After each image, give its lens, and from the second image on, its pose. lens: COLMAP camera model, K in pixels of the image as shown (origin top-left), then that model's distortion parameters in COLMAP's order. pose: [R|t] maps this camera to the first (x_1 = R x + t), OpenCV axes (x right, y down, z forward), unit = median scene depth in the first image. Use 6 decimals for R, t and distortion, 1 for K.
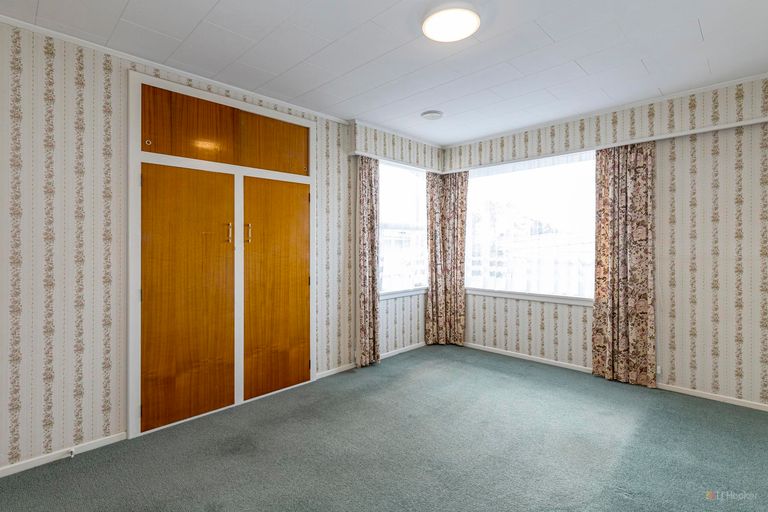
lens RADIAL K [[372.5, 0, 383.0], [0, 372.5, 250.5], [0, 0, 1]] dist [-0.002222, 0.000446]
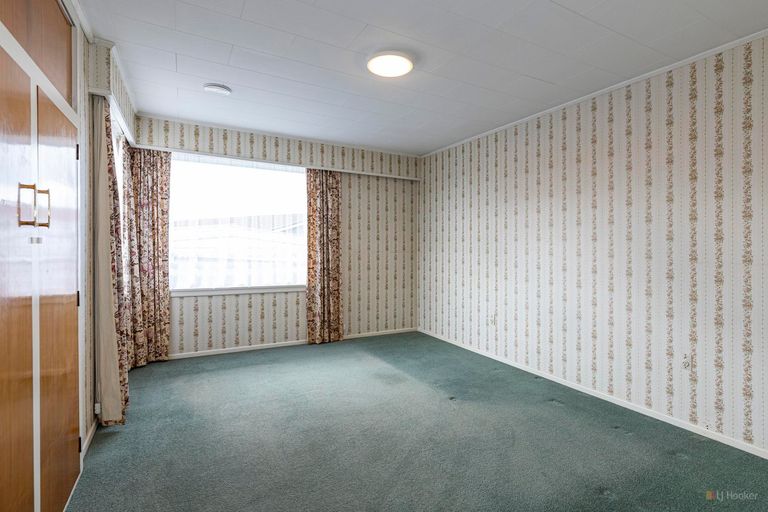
lens RADIAL K [[372.5, 0, 383.0], [0, 372.5, 250.5], [0, 0, 1]] dist [-0.002222, 0.000446]
pose [[0.286255, -0.004366, 0.958144, -0.542204], [-0.002065, 0.999984, 0.005173, 0.005588], [-0.958151, -0.003459, 0.286241, 0.359078]]
